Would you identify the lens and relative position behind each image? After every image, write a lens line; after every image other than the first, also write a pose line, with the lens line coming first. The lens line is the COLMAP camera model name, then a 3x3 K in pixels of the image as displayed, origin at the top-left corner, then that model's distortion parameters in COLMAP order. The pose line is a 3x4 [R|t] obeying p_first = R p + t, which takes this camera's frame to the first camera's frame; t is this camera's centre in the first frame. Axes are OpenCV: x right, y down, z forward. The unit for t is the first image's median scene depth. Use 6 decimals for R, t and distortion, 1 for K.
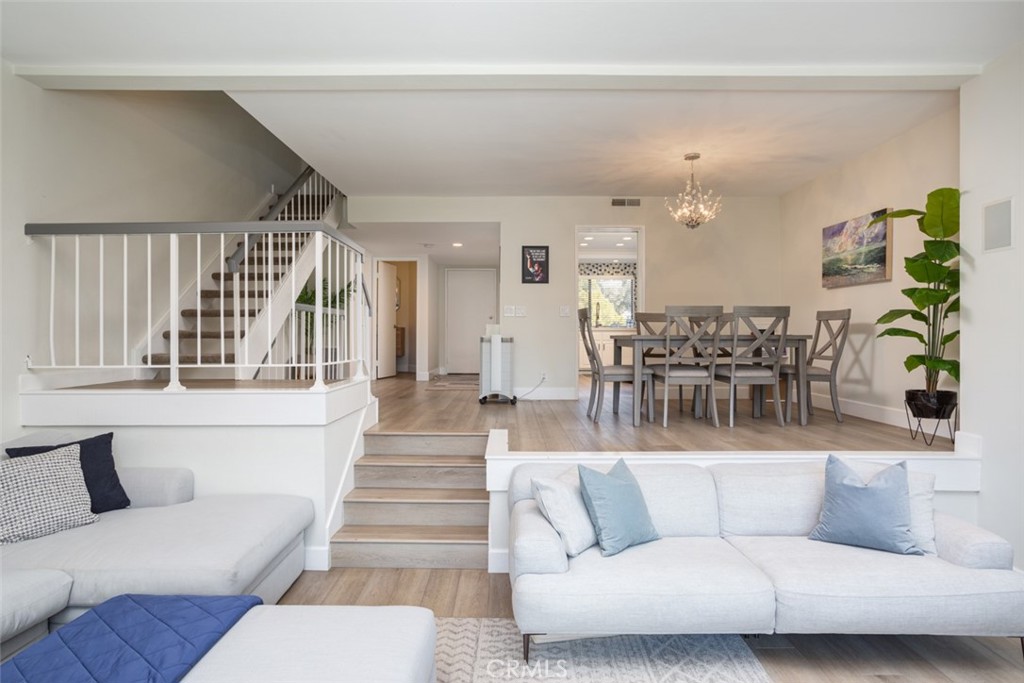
lens RADIAL K [[533.0, 0, 515.0], [0, 533.0, 336.5], [0, 0, 1]] dist [-0.027973, 0.001767]
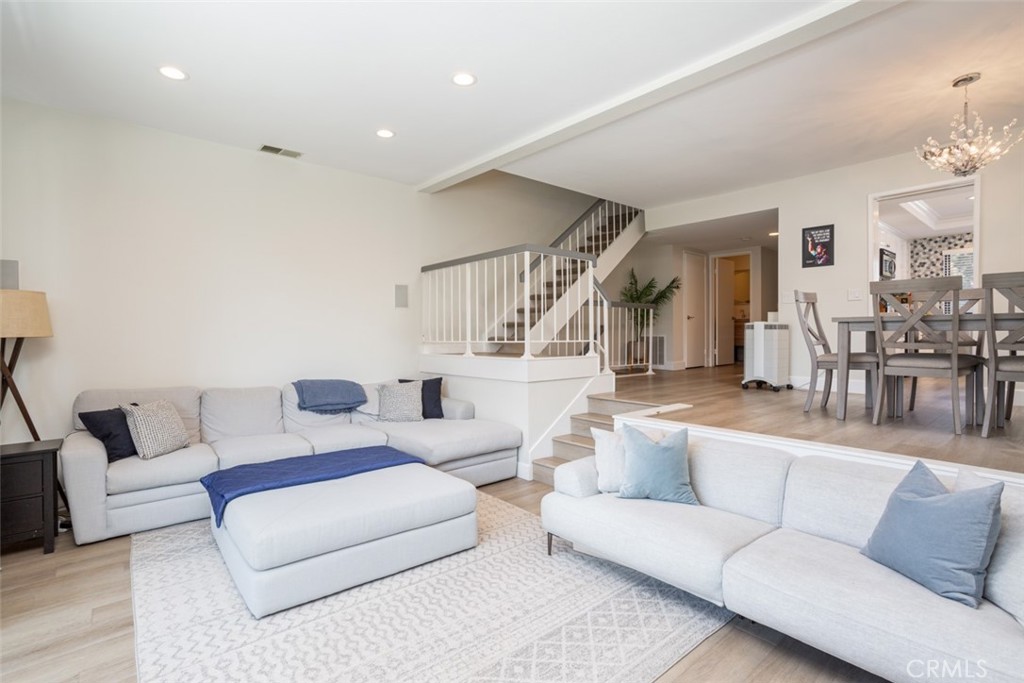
lens RADIAL K [[490.1, 0, 511.2], [0, 490.1, 341.2], [0, 0, 1]] dist [-0.019742, 0.007112]
pose [[0.651597, 0.008756, -0.758515, 0.452182], [0.004085, 0.999878, 0.015051, 0.021603], [0.758554, -0.012906, 0.651482, 0.048257]]
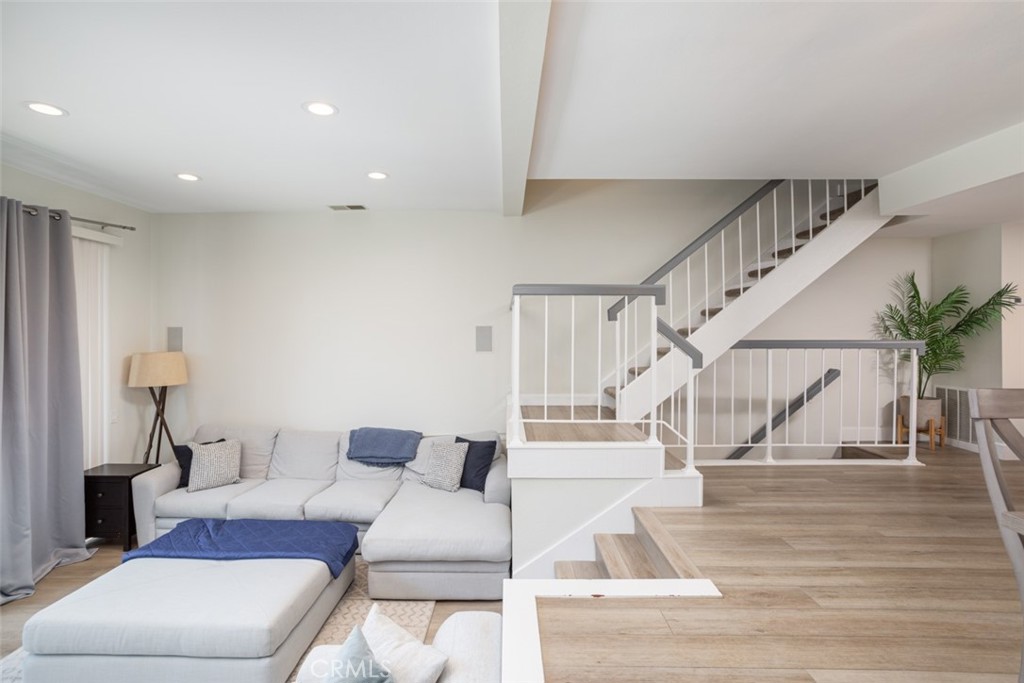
lens RADIAL K [[490.1, 0, 509.8], [0, 490.1, 334.3], [0, 0, 1]] dist [-0.019742, 0.007112]
pose [[0.001963, 0.007292, -0.999971, 0.437444], [0.001192, 0.999973, 0.007295, -0.091401], [0.999997, -0.001206, 0.001954, 0.690503]]
